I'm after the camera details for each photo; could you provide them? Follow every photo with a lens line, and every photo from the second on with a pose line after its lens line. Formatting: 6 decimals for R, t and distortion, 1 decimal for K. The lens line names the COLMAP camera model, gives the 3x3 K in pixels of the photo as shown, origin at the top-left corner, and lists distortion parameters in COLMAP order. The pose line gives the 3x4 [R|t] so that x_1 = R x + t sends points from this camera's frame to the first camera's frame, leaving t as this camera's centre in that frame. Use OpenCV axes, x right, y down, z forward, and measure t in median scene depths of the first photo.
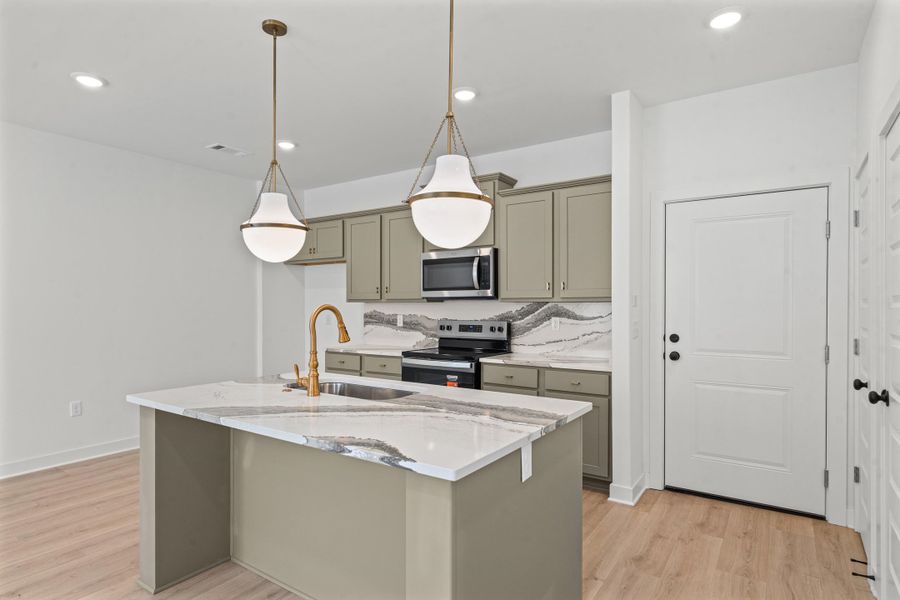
lens RADIAL K [[496.4, 0, 445.9], [0, 496.4, 308.8], [0, 0, 1]] dist [0.006379, 0.001059]
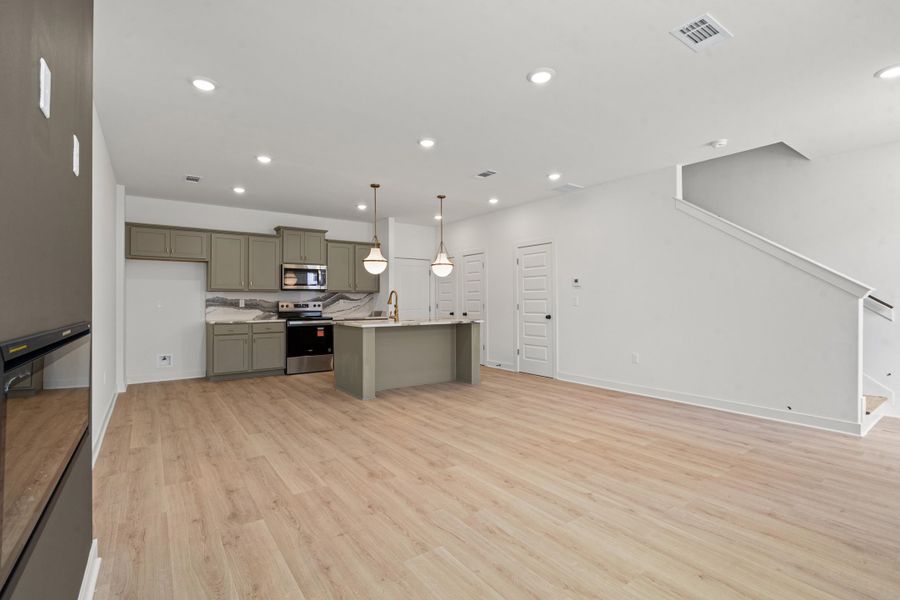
lens RADIAL K [[413.0, 0, 444.0], [0, 413.0, 299.1], [0, 0, 1]] dist [-0.000527, 0.000106]
pose [[0.353838, 0.004957, 0.935293, -1.297210], [0.011081, 0.999894, -0.009491, 0.036034], [-0.935241, 0.013722, 0.353746, -0.067237]]
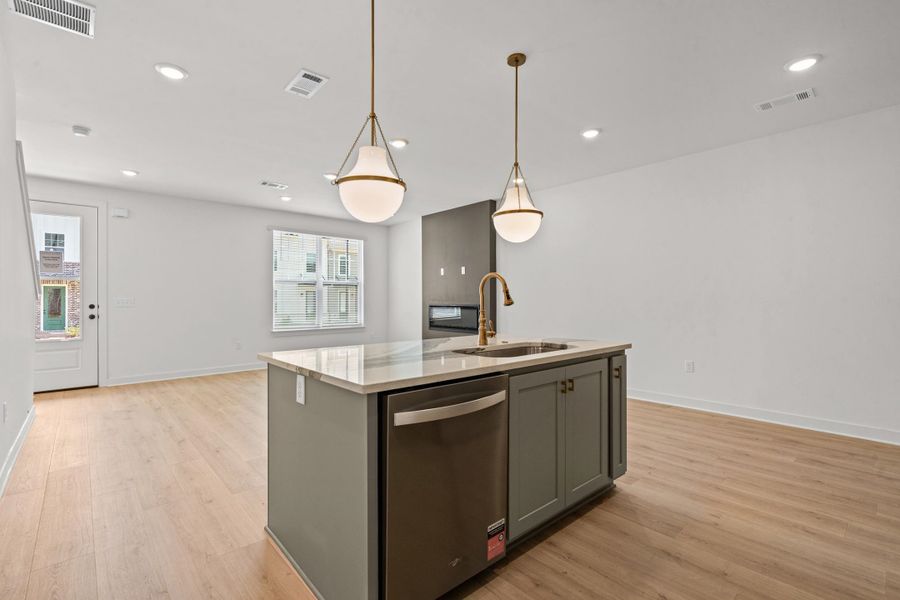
lens RADIAL K [[413.0, 0, 444.0], [0, 413.0, 299.1], [0, 0, 1]] dist [-0.000527, 0.000106]
pose [[-0.247718, -0.001418, -0.968831, 0.417490], [-0.002640, 0.999996, -0.000789, 0.030499], [0.968829, 0.002362, -0.247721, 0.617626]]
